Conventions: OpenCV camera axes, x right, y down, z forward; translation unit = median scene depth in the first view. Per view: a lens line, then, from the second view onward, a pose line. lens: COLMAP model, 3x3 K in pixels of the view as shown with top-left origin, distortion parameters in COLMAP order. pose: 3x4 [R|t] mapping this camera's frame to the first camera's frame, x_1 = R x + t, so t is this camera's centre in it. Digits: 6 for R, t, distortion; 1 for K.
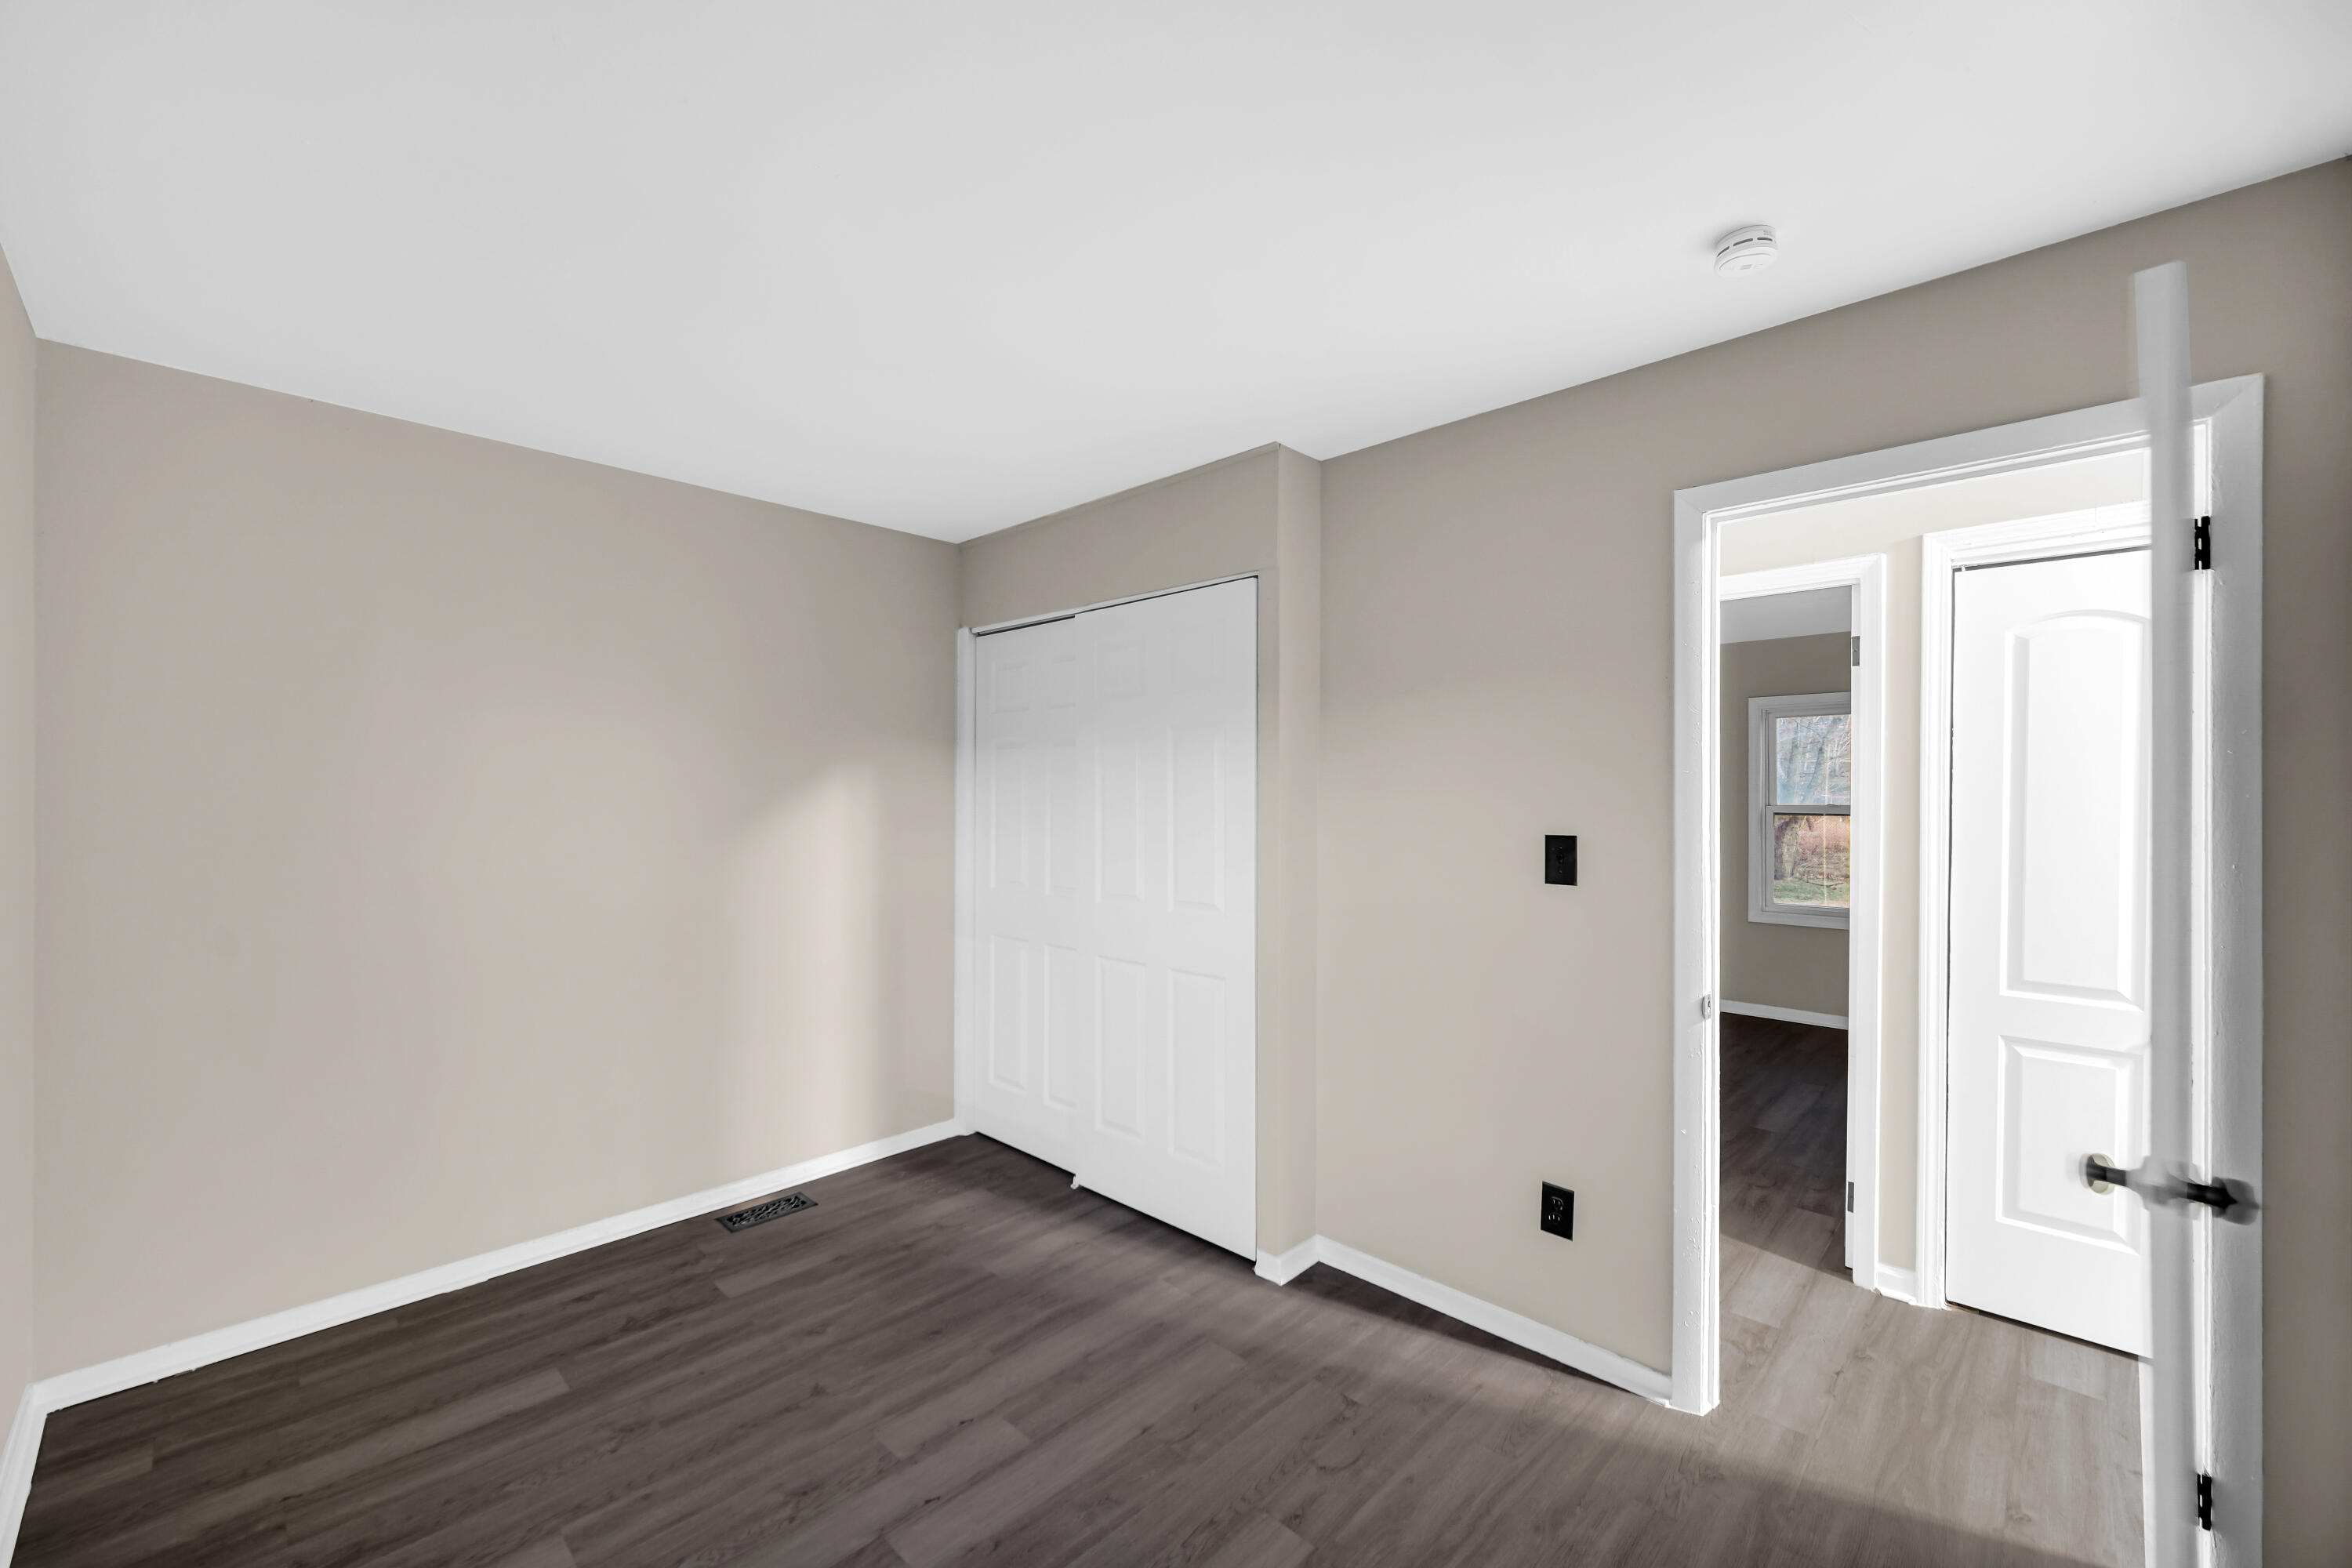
lens RADIAL K [[940.6, 0, 1166.2], [0, 940.6, 797.8], [0, 0, 1]] dist [-0.000275, -0.000099]
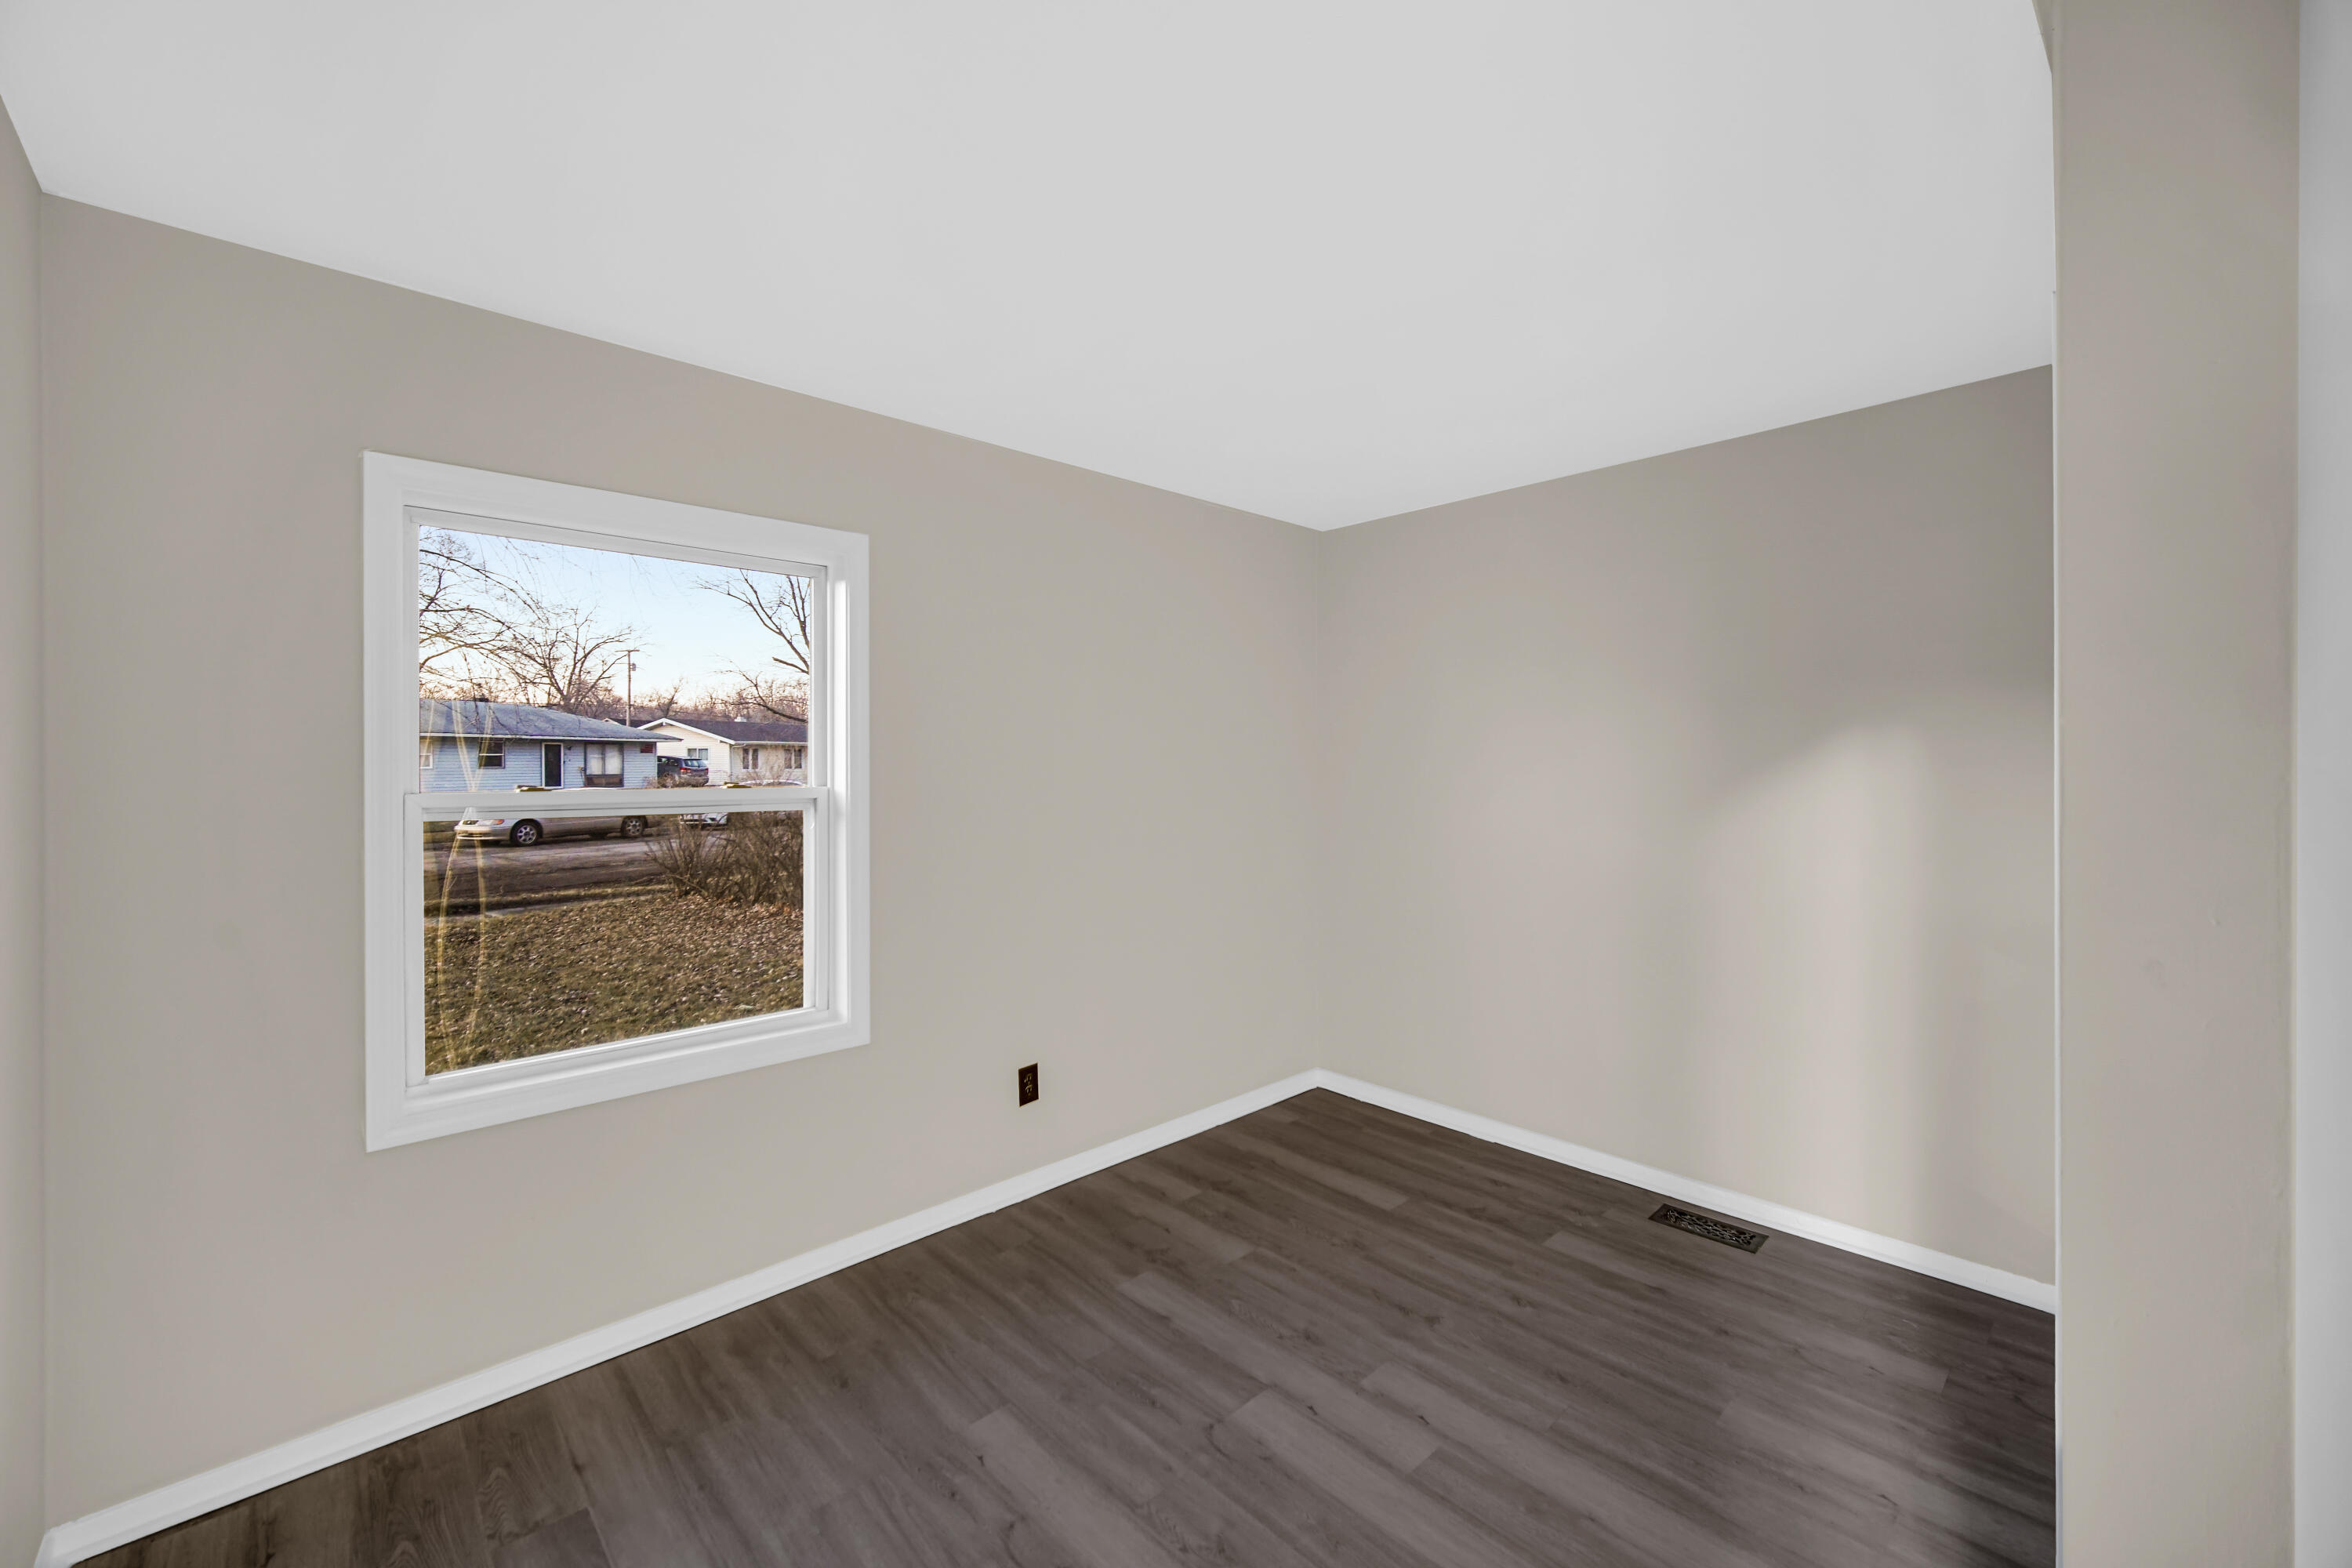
lens RADIAL K [[940.6, 0, 1166.6], [0, 940.6, 764.9], [0, 0, 1]] dist [-0.000275, -0.000099]
pose [[-0.048956, -0.000851, -0.998801, 0.670342], [-0.002492, 0.999997, -0.000730, -0.007047], [0.998798, 0.002454, -0.048958, 0.684887]]
